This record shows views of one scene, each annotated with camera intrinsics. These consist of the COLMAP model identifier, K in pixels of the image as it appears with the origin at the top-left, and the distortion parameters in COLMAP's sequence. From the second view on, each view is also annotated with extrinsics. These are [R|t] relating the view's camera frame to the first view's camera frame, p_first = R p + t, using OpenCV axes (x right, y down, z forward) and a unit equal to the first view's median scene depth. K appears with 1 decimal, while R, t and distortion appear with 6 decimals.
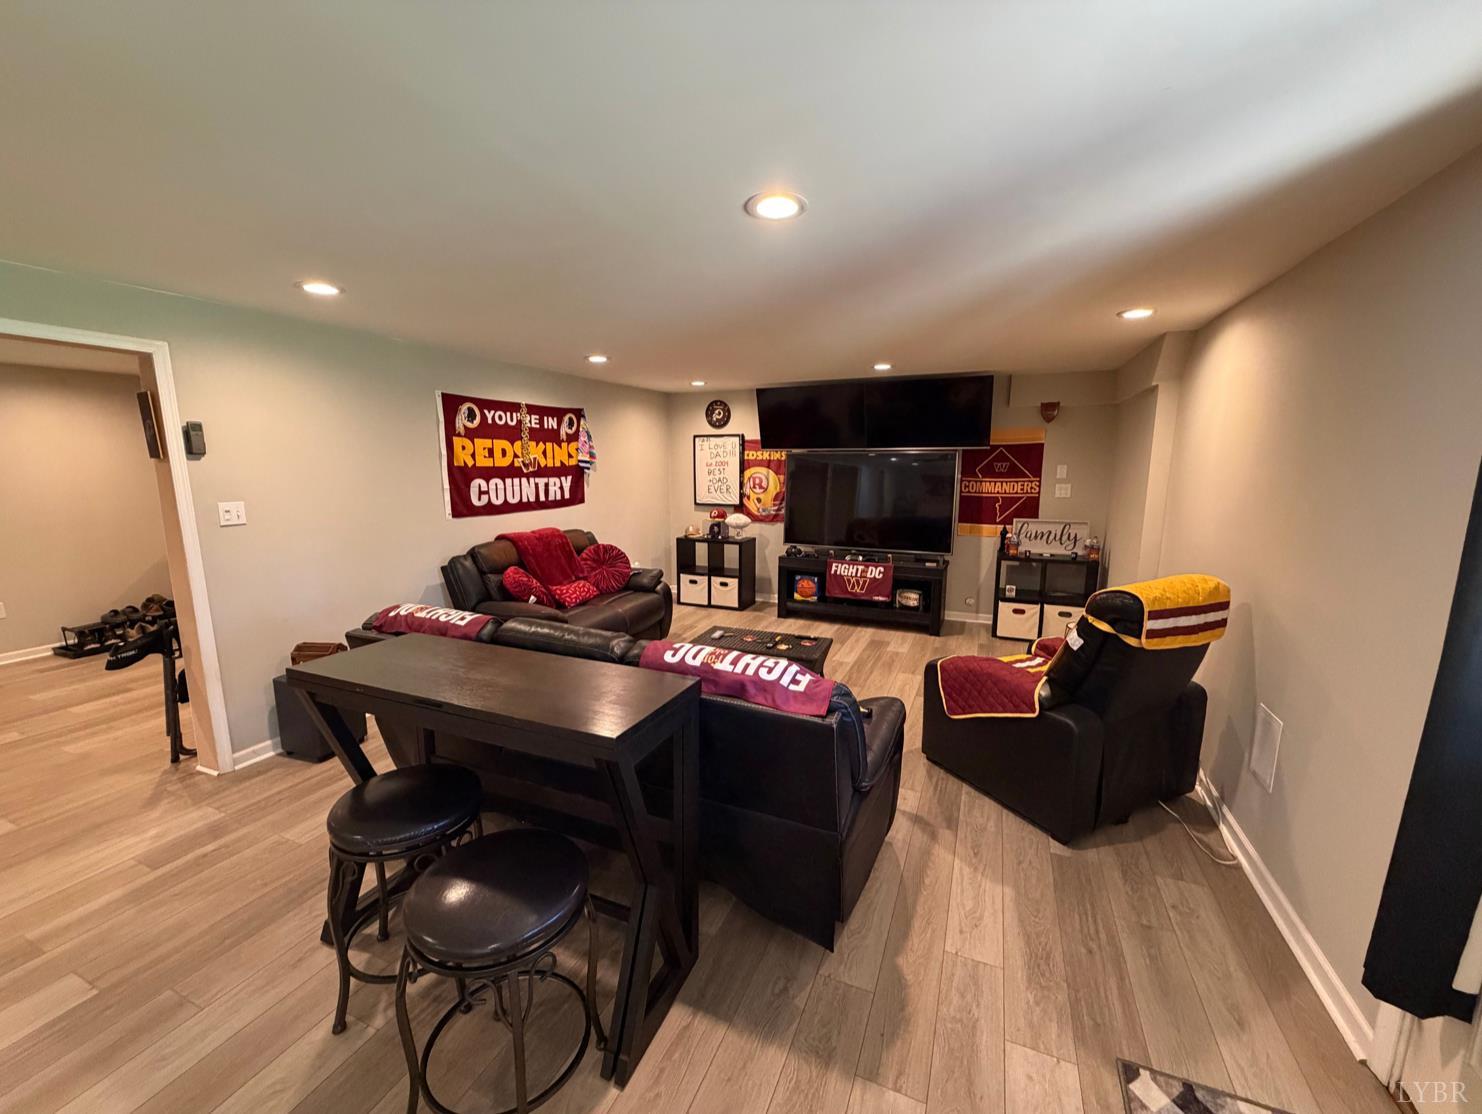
lens RADIAL K [[594.2, 0, 734.4], [0, 594.2, 558.1], [0, 0, 1]] dist [0.000001, 0.000021]
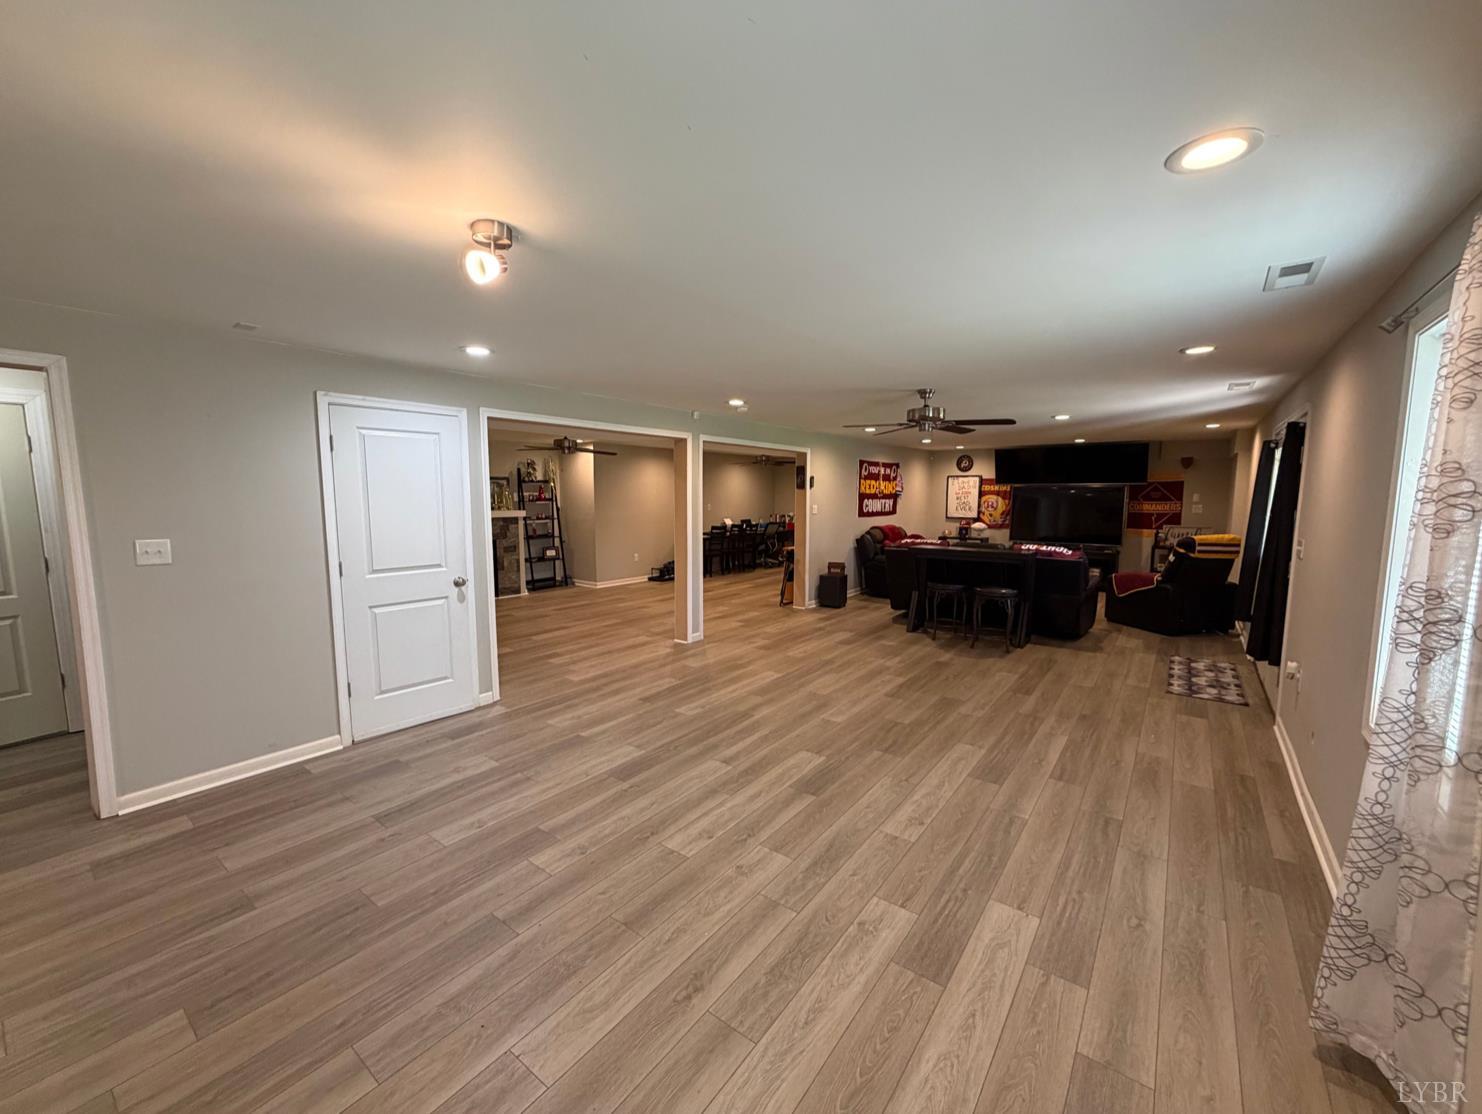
lens RADIAL K [[594.2, 0, 734.4], [0, 594.2, 558.1], [0, 0, 1]] dist [0.000001, 0.000021]
pose [[0.971591, 0.027786, -0.235029, -0.304482], [-0.040614, 0.997927, -0.049920, 0.155427], [0.233155, 0.058048, 0.970706, -0.887263]]
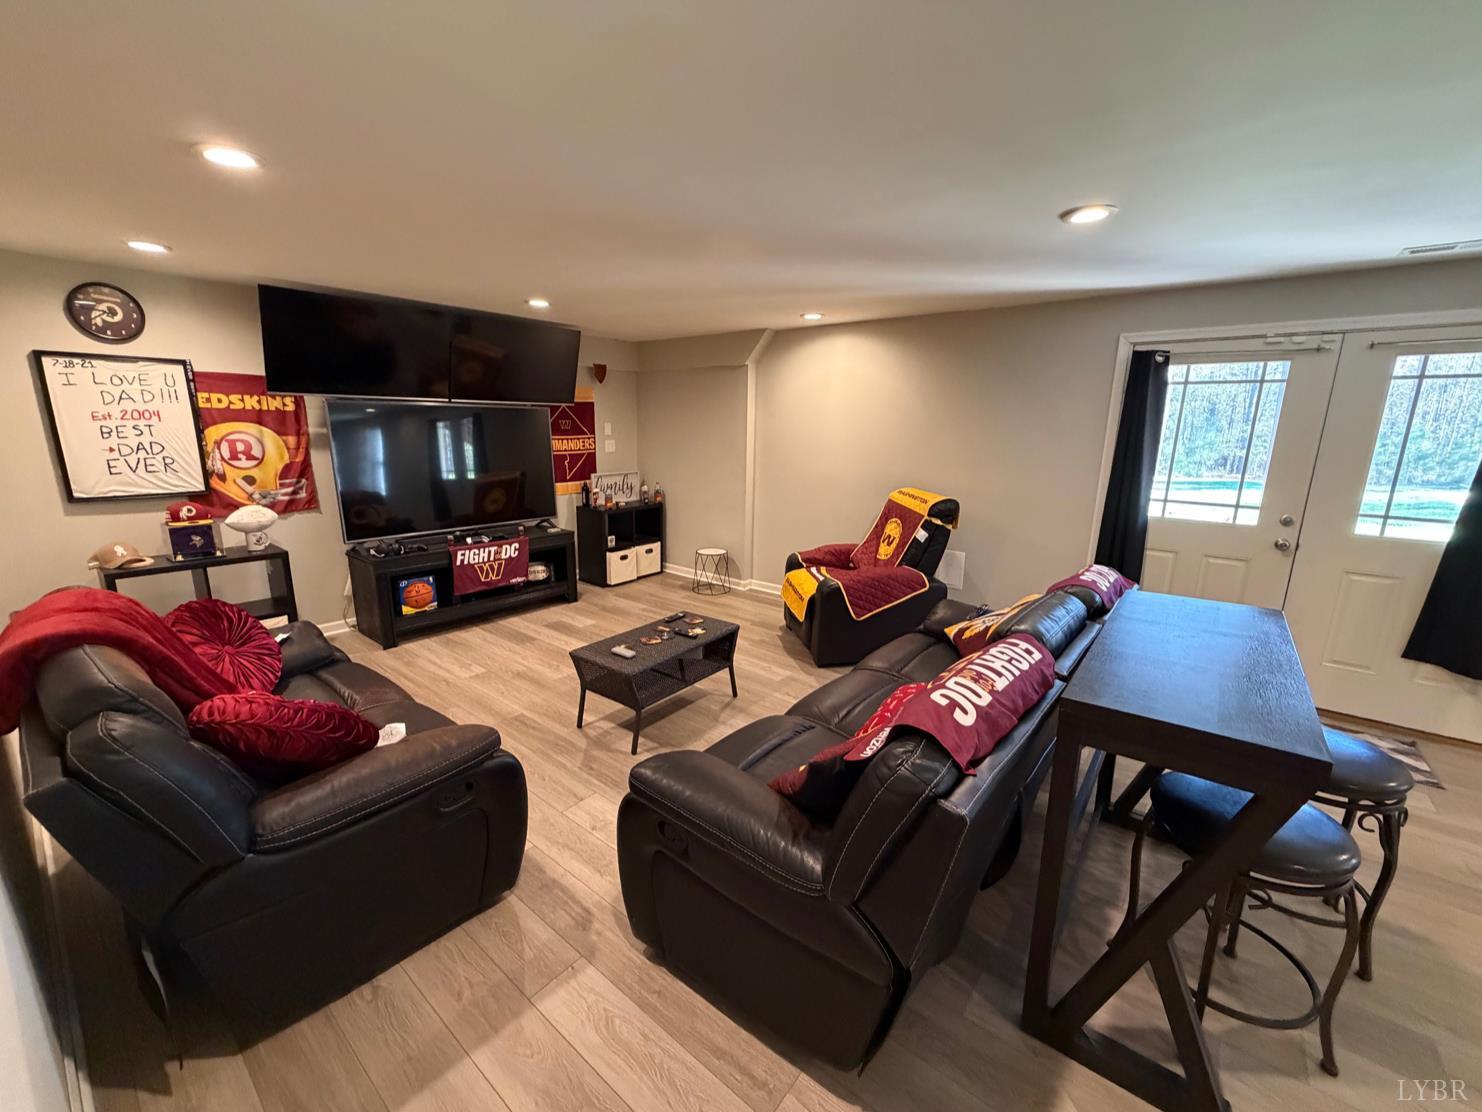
lens RADIAL K [[594.2, 0, 734.4], [0, 594.2, 557.1], [0, 0, 1]] dist [0.000001, 0.000021]
pose [[0.265911, -0.204999, 0.941948, -0.469445], [0.143057, 0.974700, 0.171742, -0.065935], [-0.953324, 0.089084, 0.288510, 0.454900]]
